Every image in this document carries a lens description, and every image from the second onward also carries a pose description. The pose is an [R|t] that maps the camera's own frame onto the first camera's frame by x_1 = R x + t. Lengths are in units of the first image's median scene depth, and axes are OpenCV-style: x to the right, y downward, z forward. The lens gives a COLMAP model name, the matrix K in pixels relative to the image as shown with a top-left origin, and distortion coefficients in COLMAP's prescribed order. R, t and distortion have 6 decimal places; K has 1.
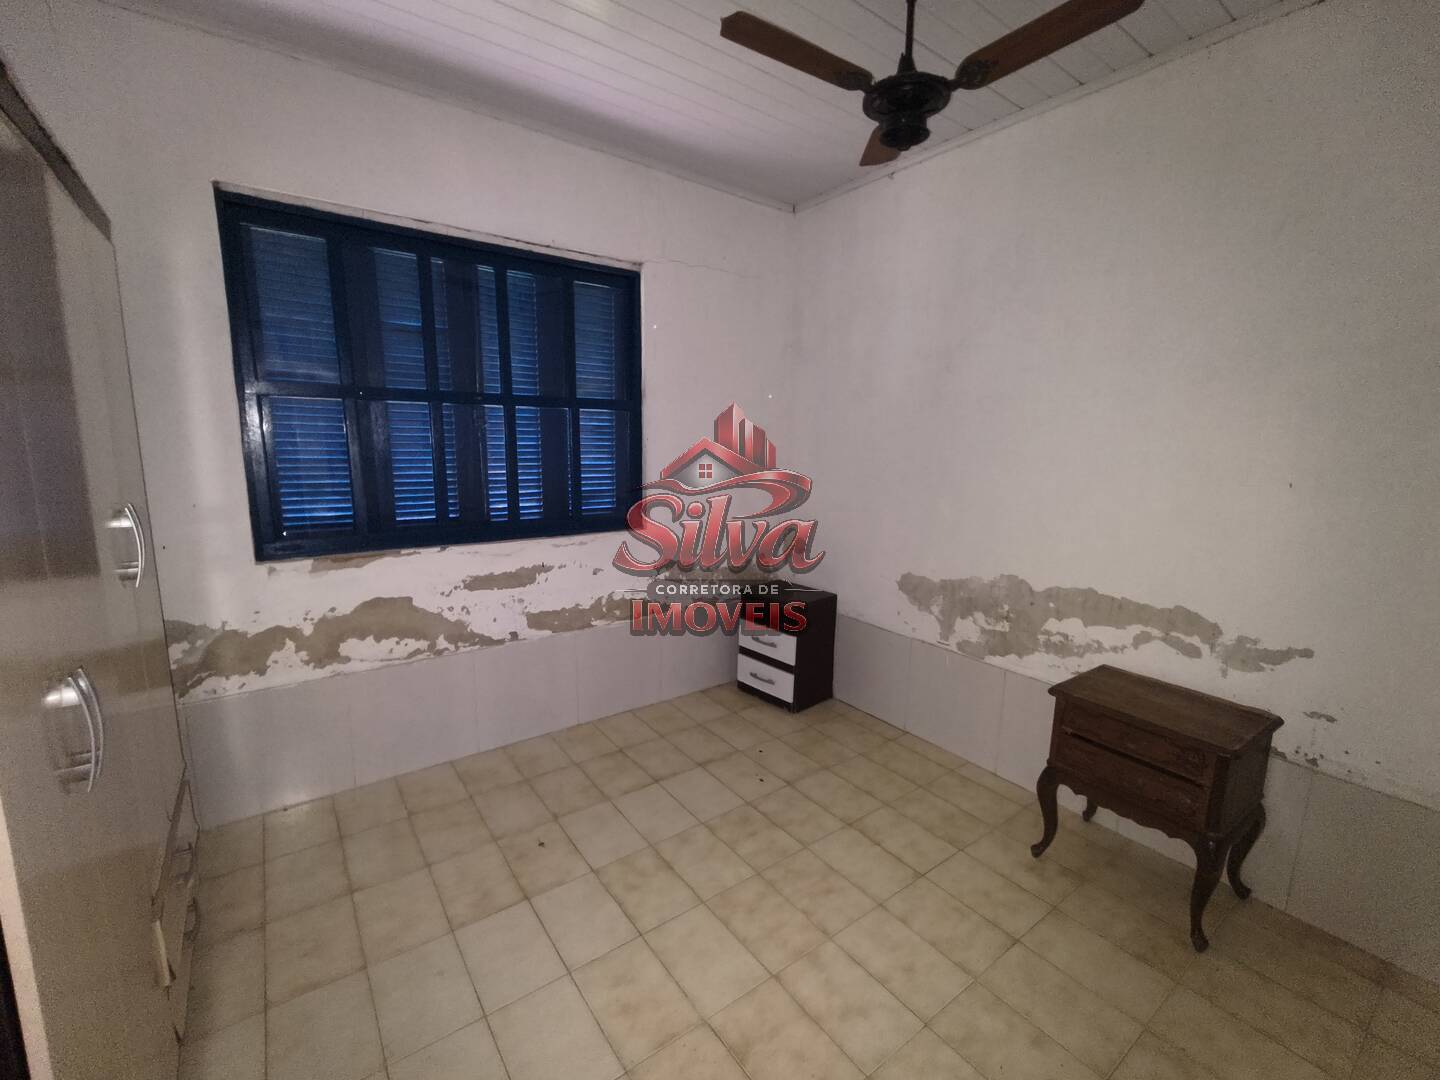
lens RADIAL K [[618.5, 0, 714.7], [0, 618.5, 539.9], [0, 0, 1]] dist [0.017050, -0.000351]
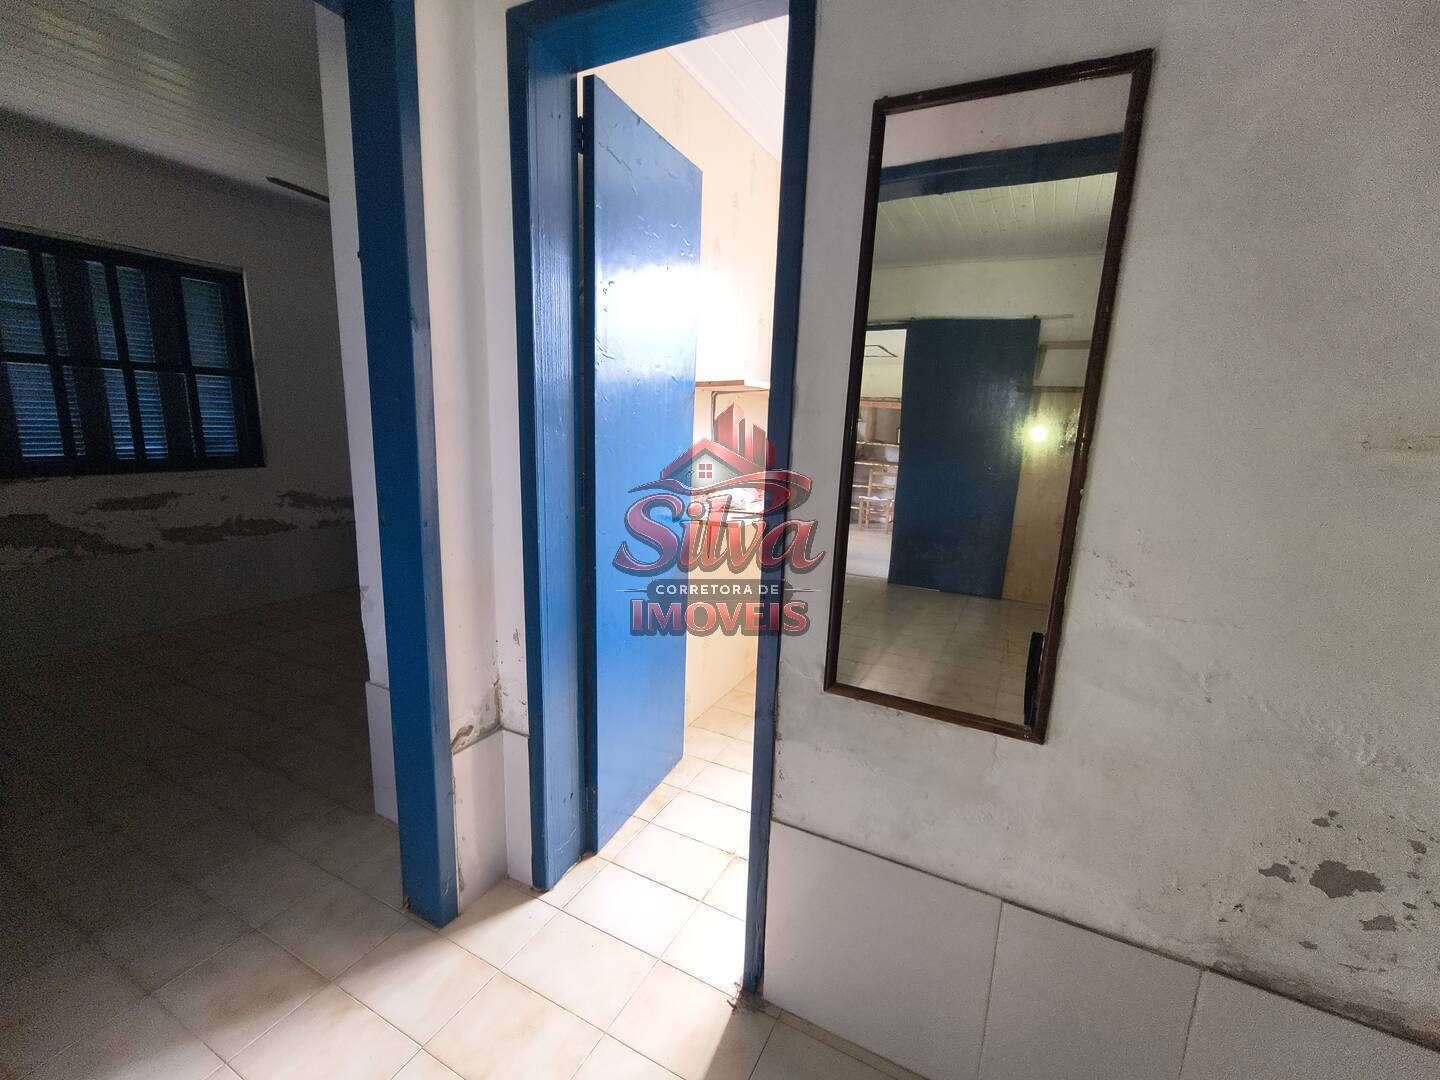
lens RADIAL K [[618.5, 0, 714.7], [0, 618.5, 539.9], [0, 0, 1]] dist [0.017050, -0.000351]
pose [[0.882260, -0.065028, 0.466250, 0.118275], [0.040984, 0.997263, 0.061536, 0.108902], [-0.468976, -0.035182, 0.882510, -0.753966]]
